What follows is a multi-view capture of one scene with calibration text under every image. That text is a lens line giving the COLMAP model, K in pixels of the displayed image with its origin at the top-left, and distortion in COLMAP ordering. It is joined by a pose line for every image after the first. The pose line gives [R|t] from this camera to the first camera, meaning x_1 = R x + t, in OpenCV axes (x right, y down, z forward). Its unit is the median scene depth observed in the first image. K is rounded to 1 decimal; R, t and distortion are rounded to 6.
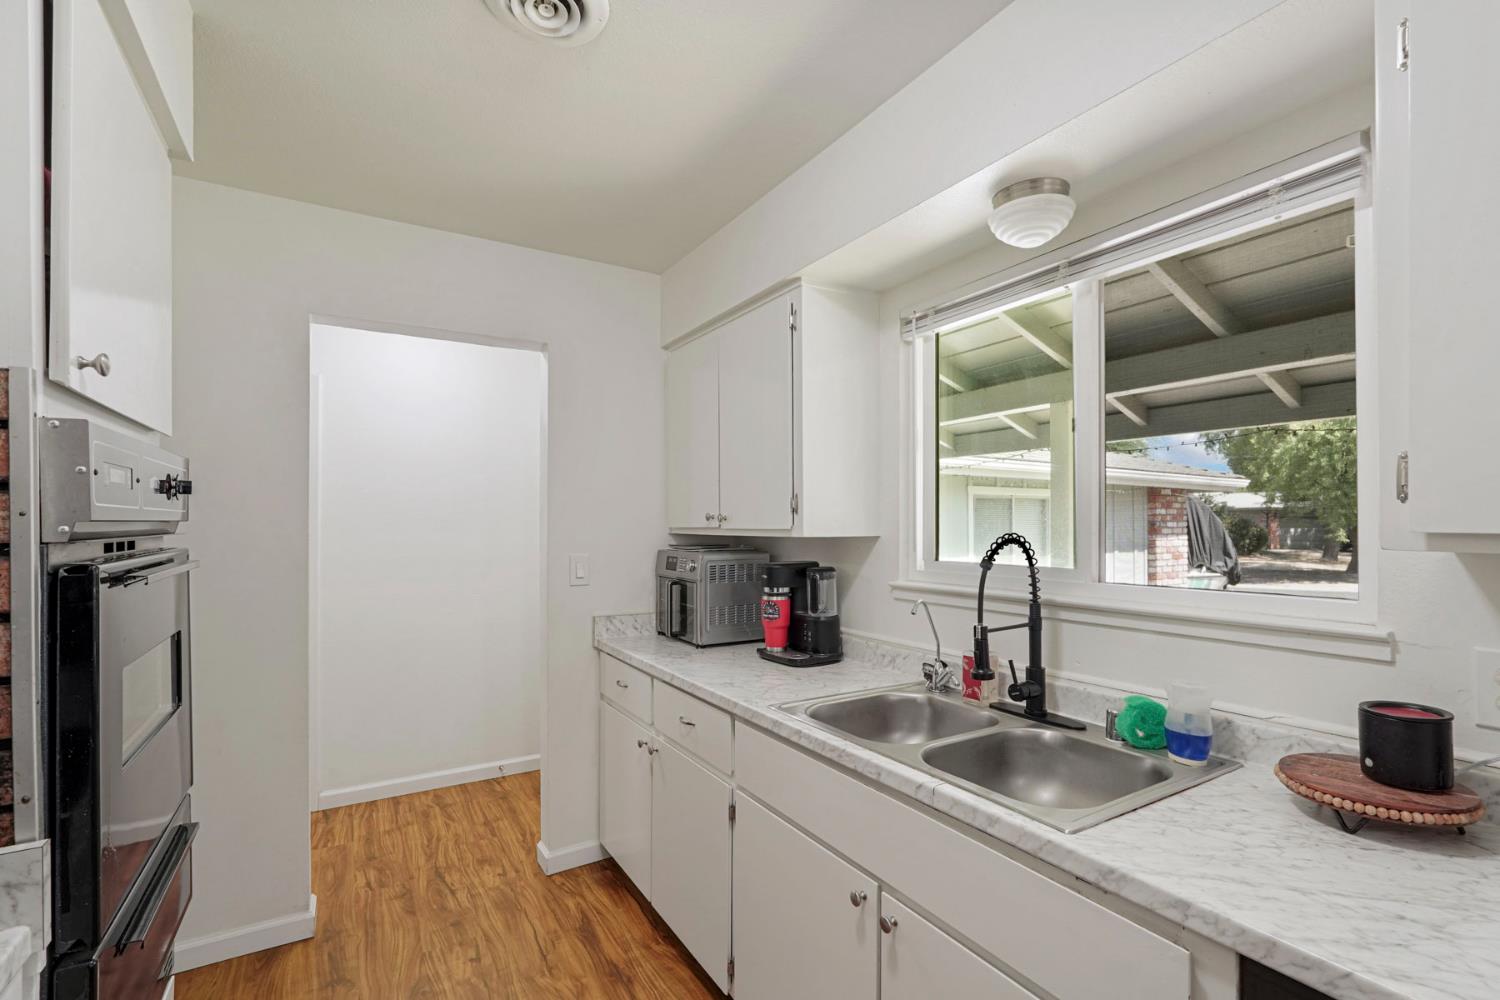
lens RADIAL K [[672.6, 0, 751.2], [0, 672.6, 524.5], [0, 0, 1]] dist [-0.001344, 0.000671]
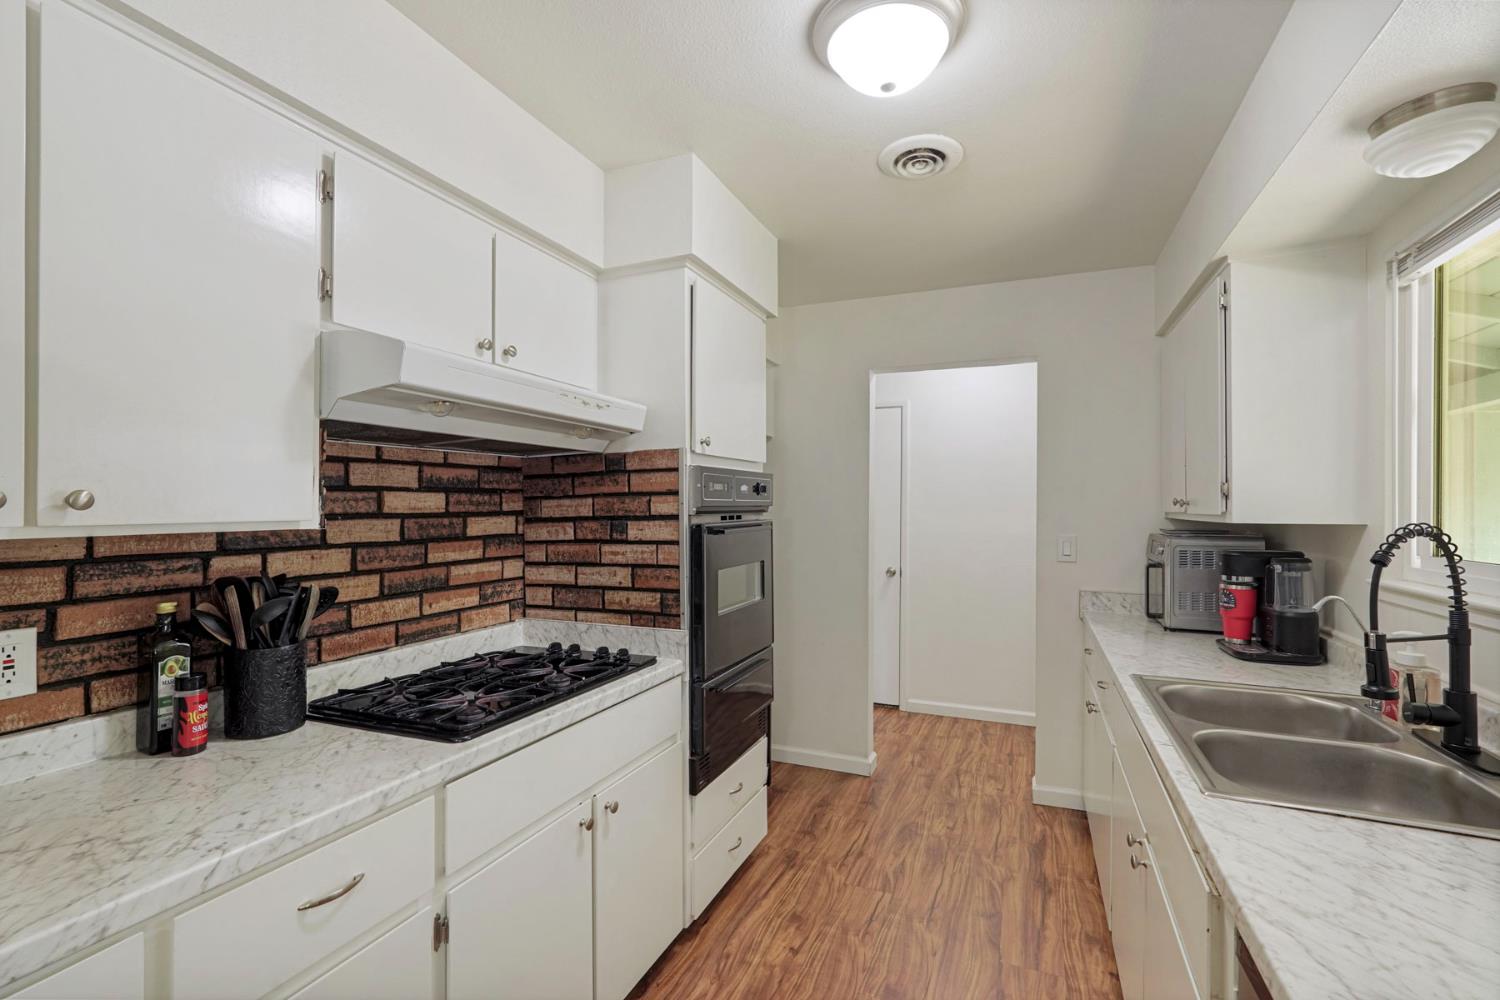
lens RADIAL K [[668.4, 0, 751.2], [0, 668.4, 503.1], [0, 0, 1]] dist [-0.020102, 0.012538]
pose [[0.586569, 0.001036, -0.809899, 0.401260], [-0.003758, 0.999992, -0.001442, -0.005576], [0.809891, 0.003890, 0.586568, -0.105917]]
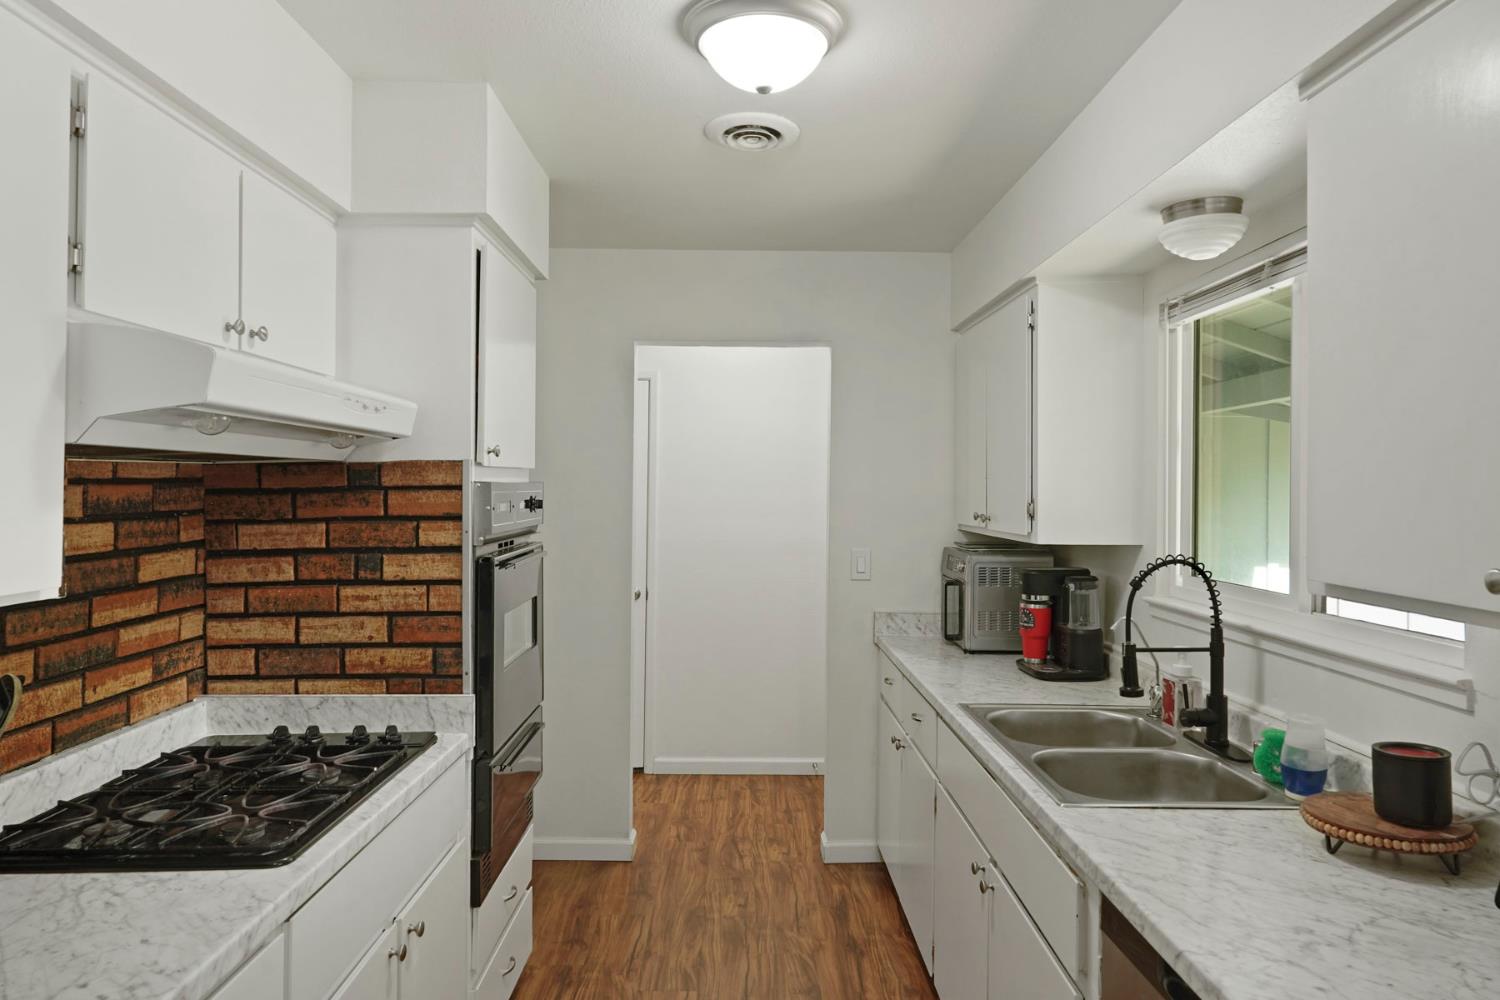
lens RADIAL K [[969.7, 0, 748.8], [0, 969.7, 480.1], [0, 0, 1]] dist [-0.000318, 0.000623]
pose [[0.860373, 0.005890, -0.509631, 0.388606], [-0.009691, 0.999942, -0.004803, -0.056469], [0.509573, 0.009071, 0.860380, -0.370531]]
